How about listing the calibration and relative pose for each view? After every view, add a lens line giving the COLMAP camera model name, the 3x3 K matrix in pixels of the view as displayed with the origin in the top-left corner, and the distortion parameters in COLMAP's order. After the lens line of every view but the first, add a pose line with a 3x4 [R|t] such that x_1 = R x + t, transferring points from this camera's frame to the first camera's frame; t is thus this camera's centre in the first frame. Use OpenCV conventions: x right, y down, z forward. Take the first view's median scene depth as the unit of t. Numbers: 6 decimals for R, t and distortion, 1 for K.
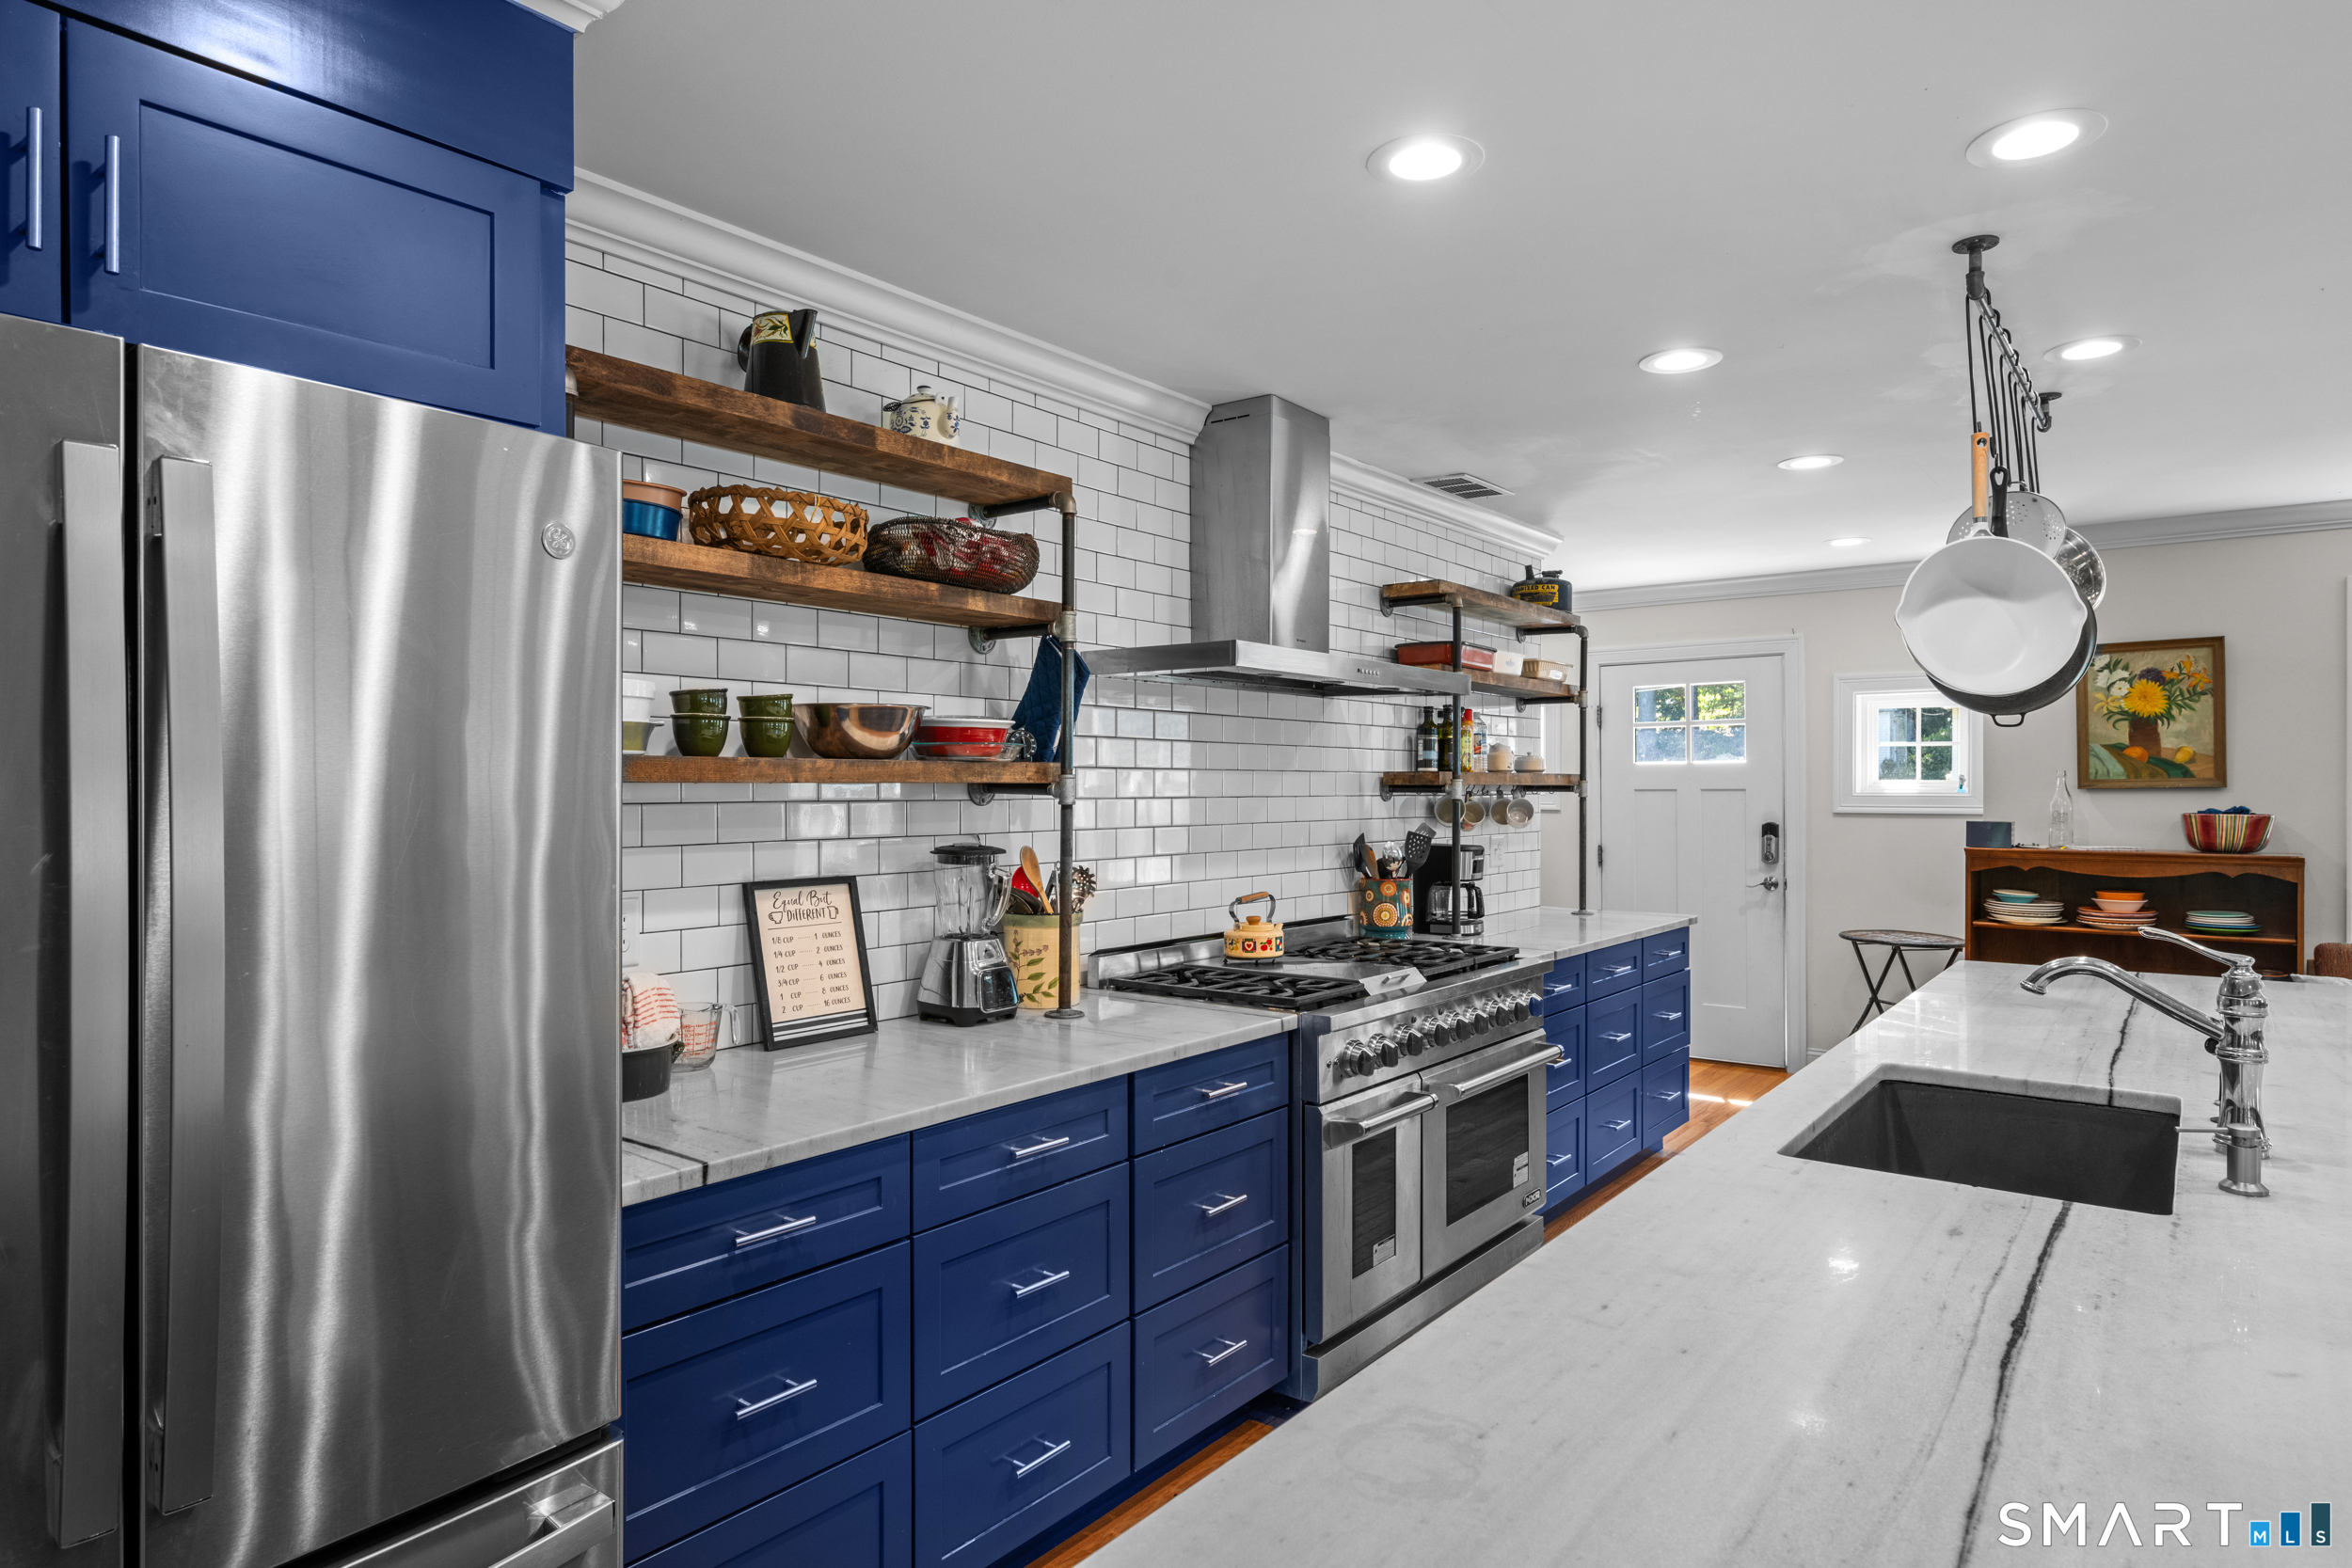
lens RADIAL K [[1340.3, 0, 1177.4], [0, 1340.3, 785.7], [0, 0, 1]] dist [-0.002957, 0.000502]
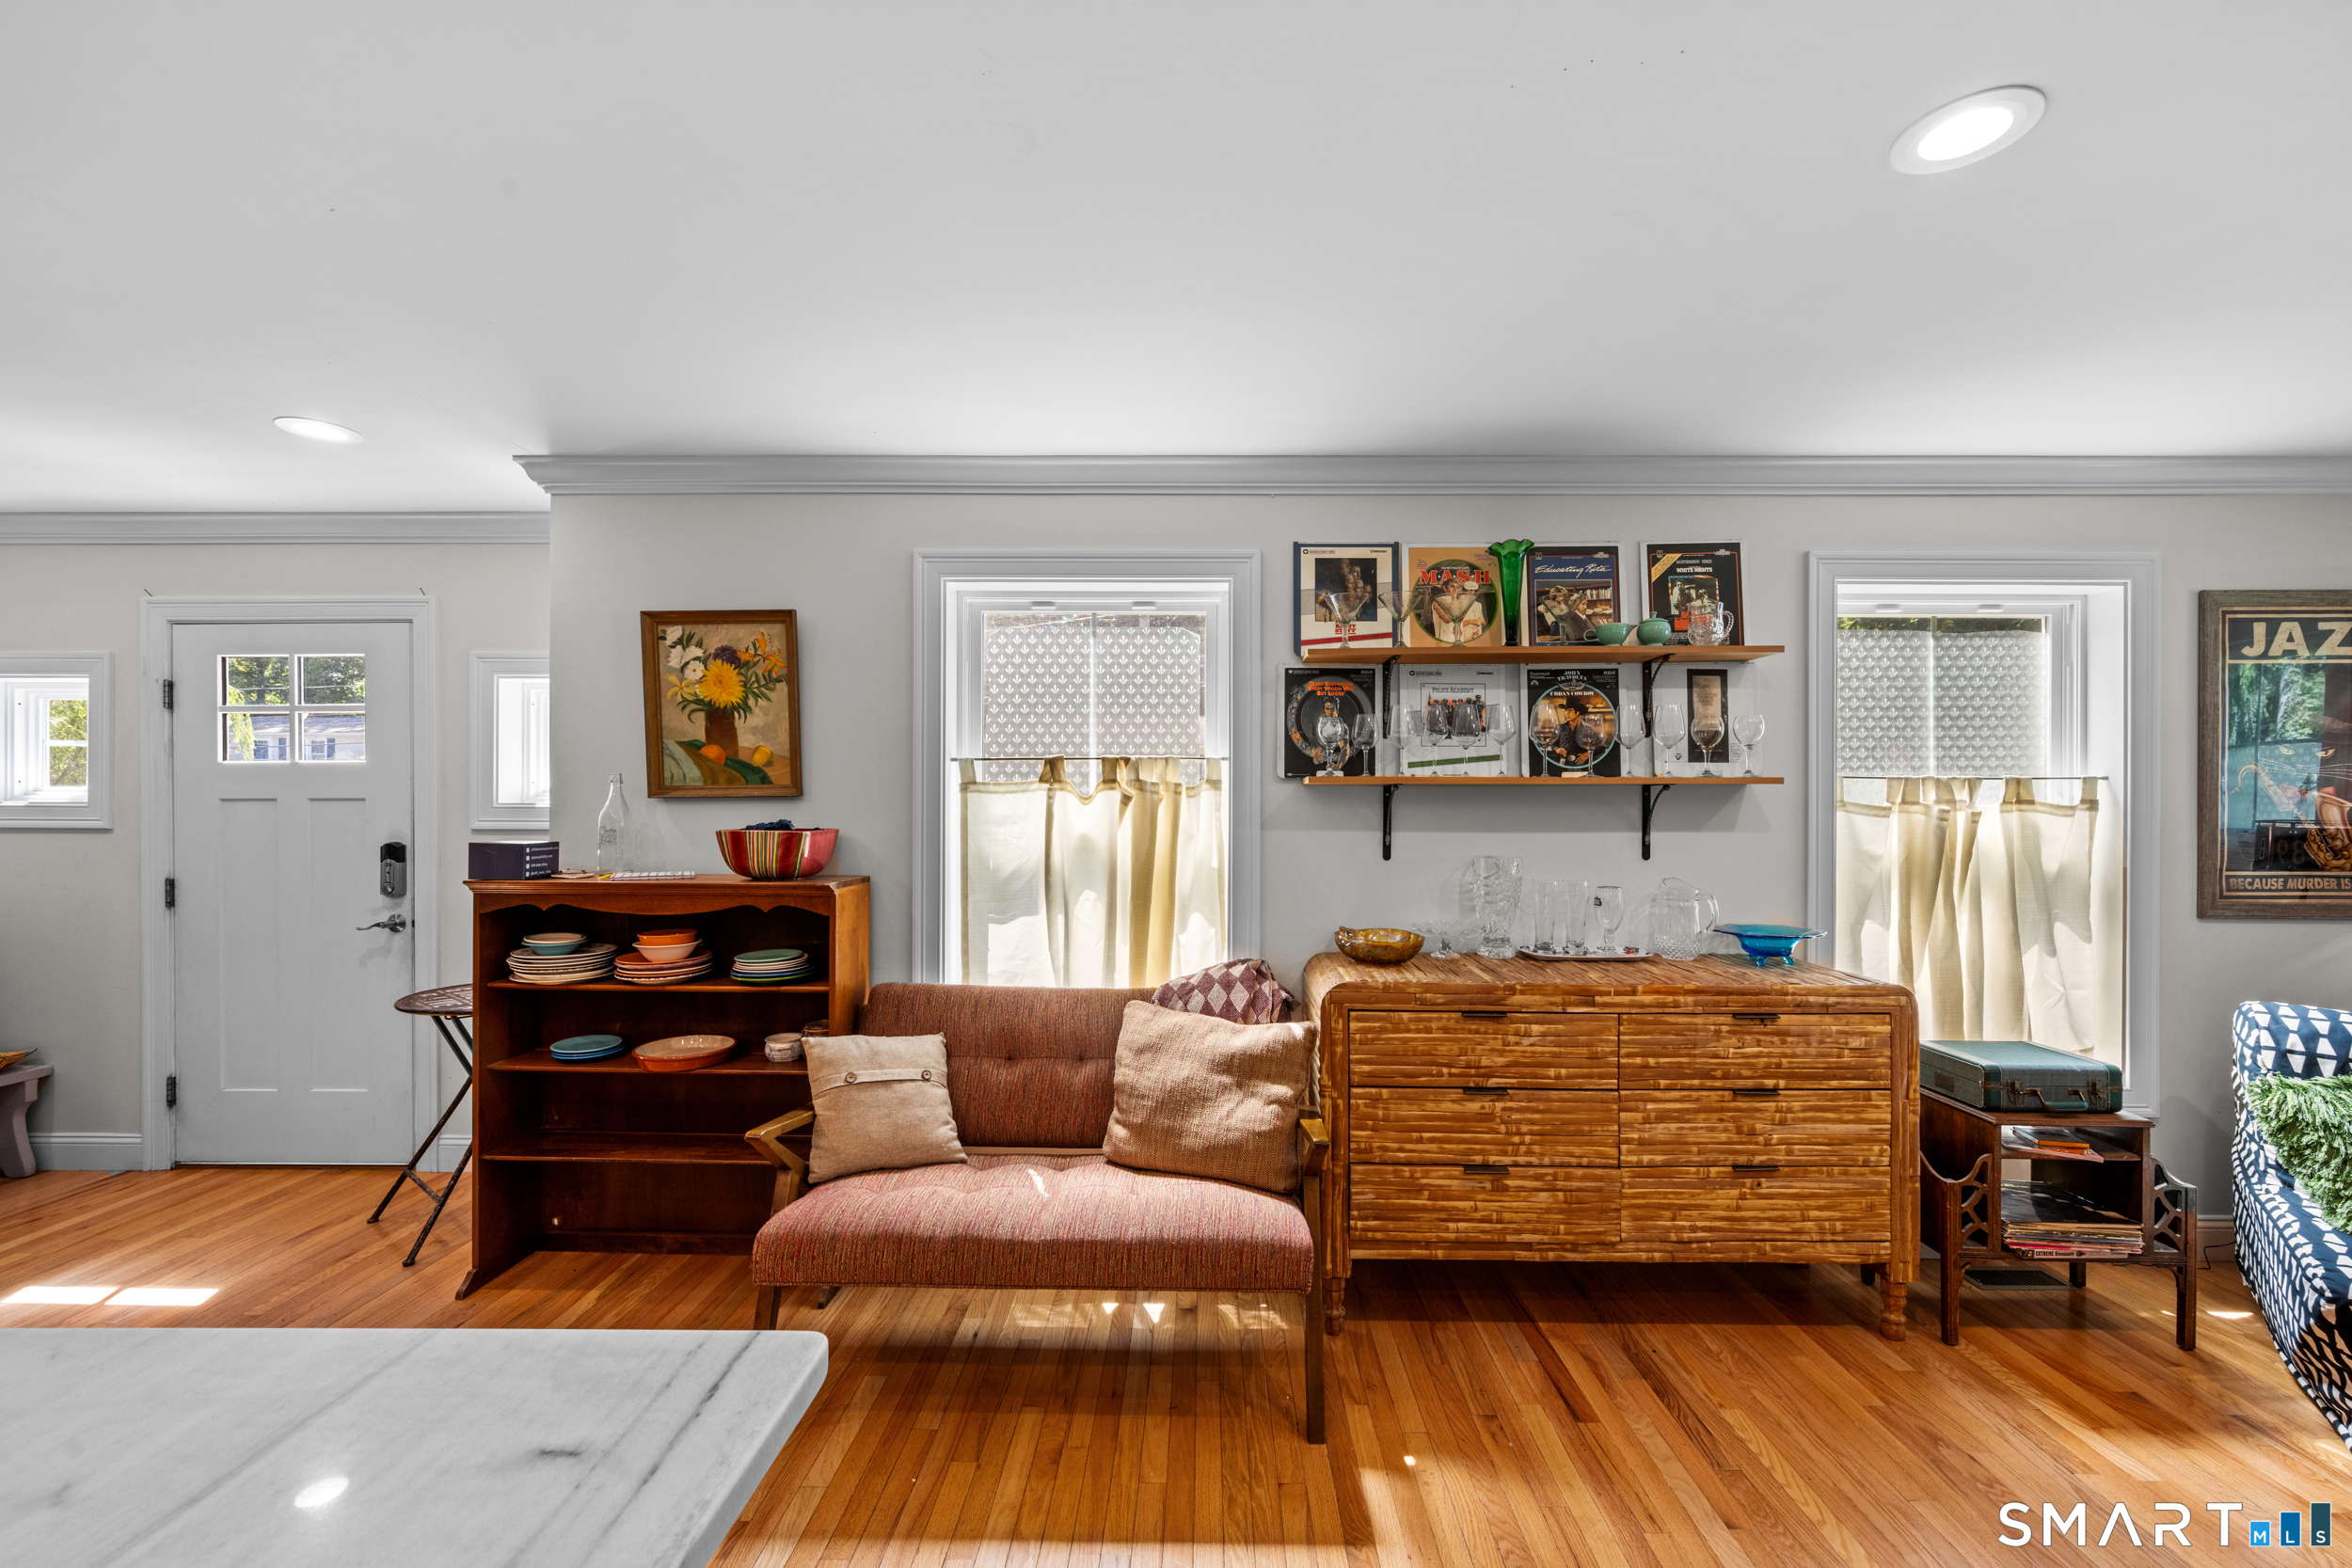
lens RADIAL K [[943.8, 0, 1192.1], [0, 943.8, 803.6], [0, 0, 1]] dist [-0.000132, 0.000028]
pose [[0.795793, 0.001904, 0.605566, 0.903463], [-0.003805, 0.999991, 0.001855, 0.005378], [-0.605557, -0.003780, 0.795793, 0.572903]]
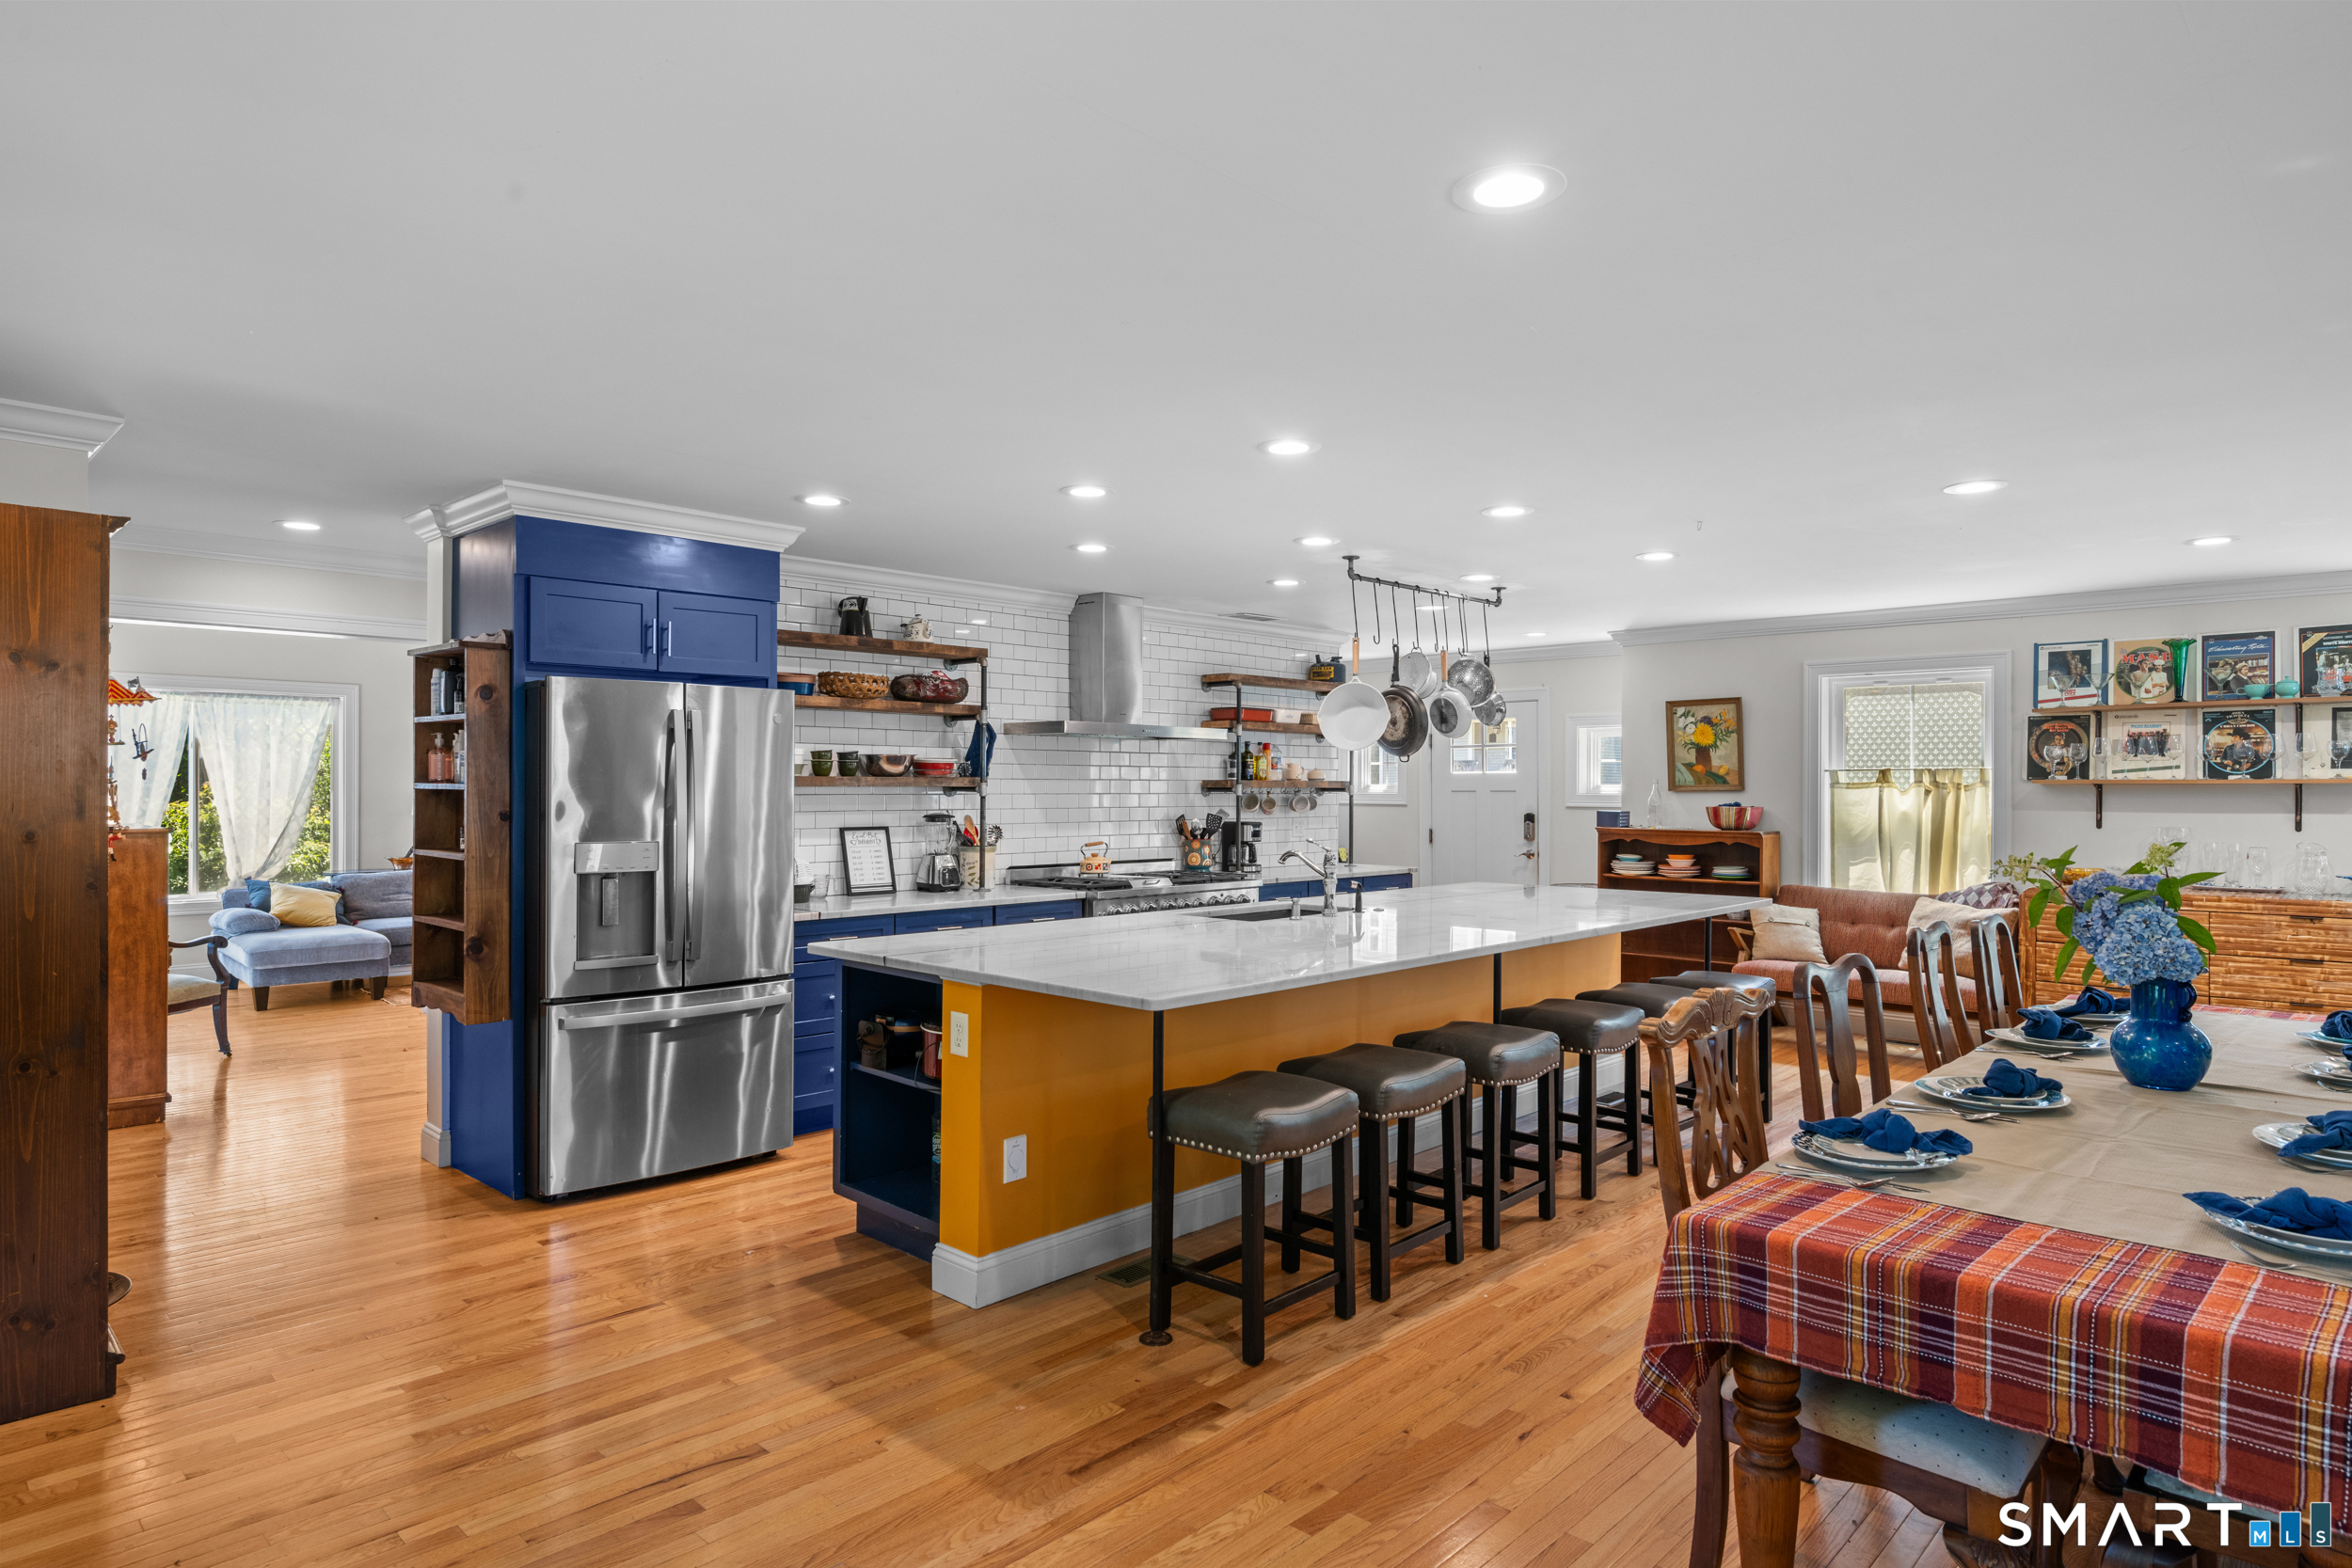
lens RADIAL K [[1340.3, 0, 1177.4], [0, 1340.3, 785.7], [0, 0, 1]] dist [-0.002957, 0.000502]
pose [[0.994834, 0.002702, -0.101481, 0.385894], [-0.002672, 0.999996, 0.000424, -0.004626], [0.101482, -0.000151, 0.994837, -0.984868]]
